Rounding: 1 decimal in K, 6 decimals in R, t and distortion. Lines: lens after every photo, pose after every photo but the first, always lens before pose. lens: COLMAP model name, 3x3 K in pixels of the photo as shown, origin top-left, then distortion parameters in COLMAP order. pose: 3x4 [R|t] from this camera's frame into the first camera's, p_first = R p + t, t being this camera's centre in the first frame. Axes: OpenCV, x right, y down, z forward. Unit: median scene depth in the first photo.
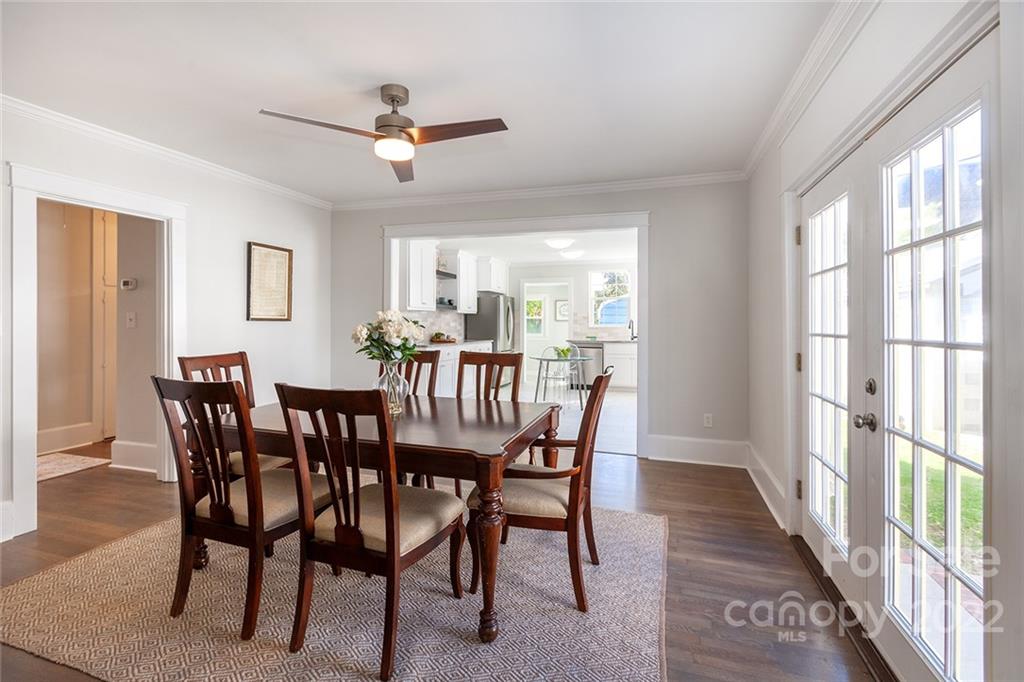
lens RADIAL K [[468.1, 0, 497.0], [0, 468.1, 326.0], [0, 0, 1]] dist [0.000715, 0.000000]
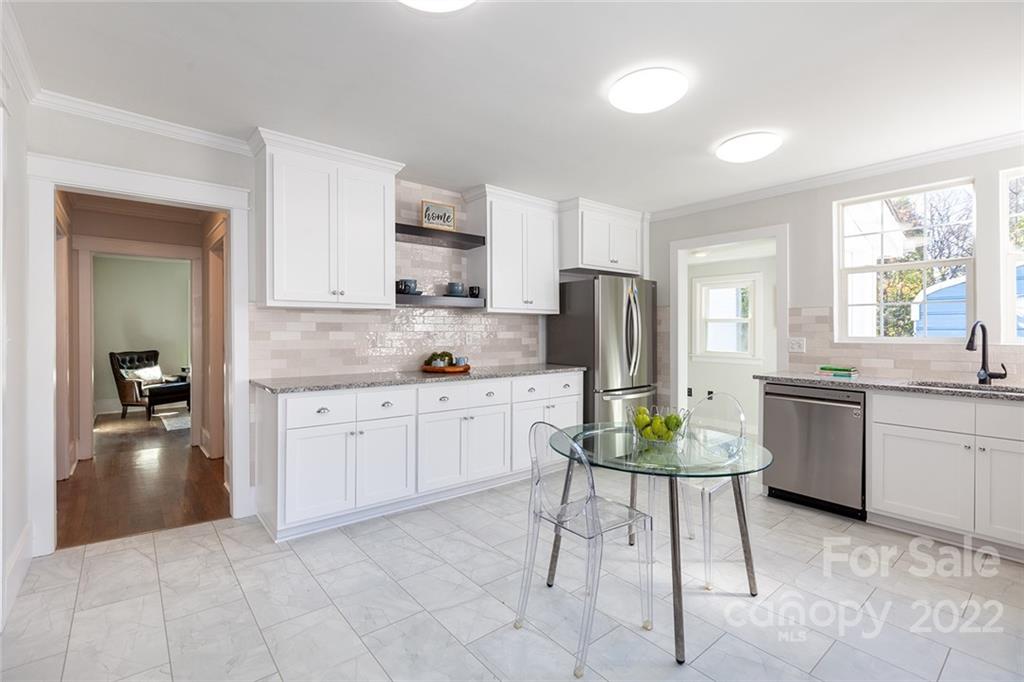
lens RADIAL K [[468.1, 0, 497.0], [0, 468.1, 326.0], [0, 0, 1]] dist [0.000715, 0.000000]
pose [[0.840973, -0.006414, -0.541039, 0.178762], [-0.000424, 0.999922, -0.012513, -0.006920], [0.541076, 0.010752, 0.840905, 0.534623]]
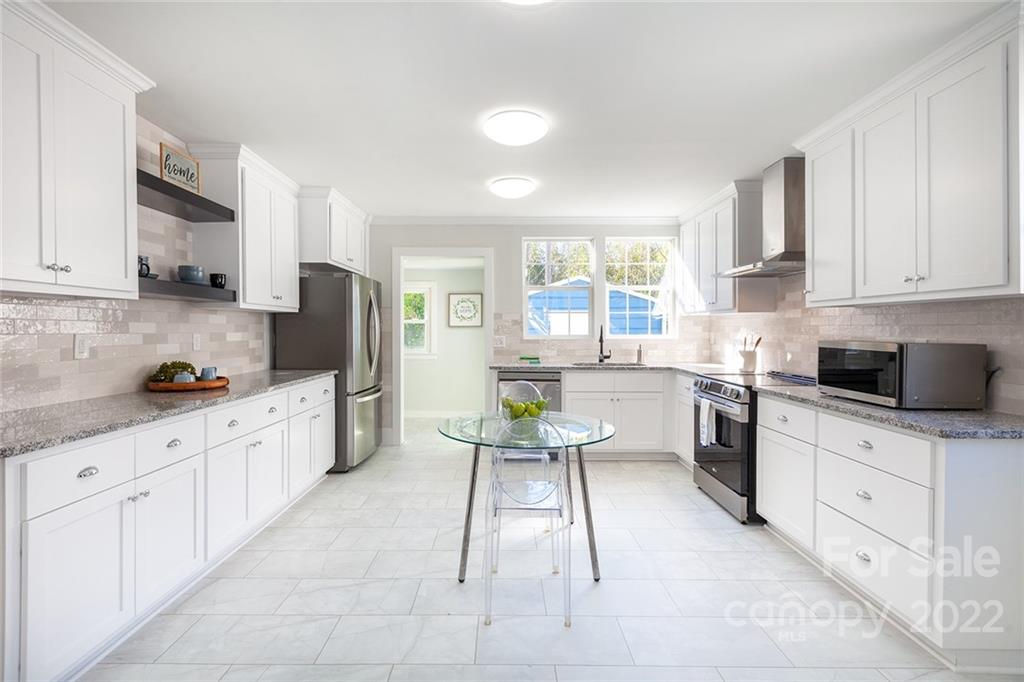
lens RADIAL K [[464.2, 0, 505.9], [0, 464.2, 328.6], [0, 0, 1]] dist [0.002011, 0.000406]
pose [[0.946609, -0.001399, 0.322382, 0.002083], [0.002604, 0.999991, -0.003307, -0.008837], [-0.322375, 0.003970, 0.946604, 0.511773]]
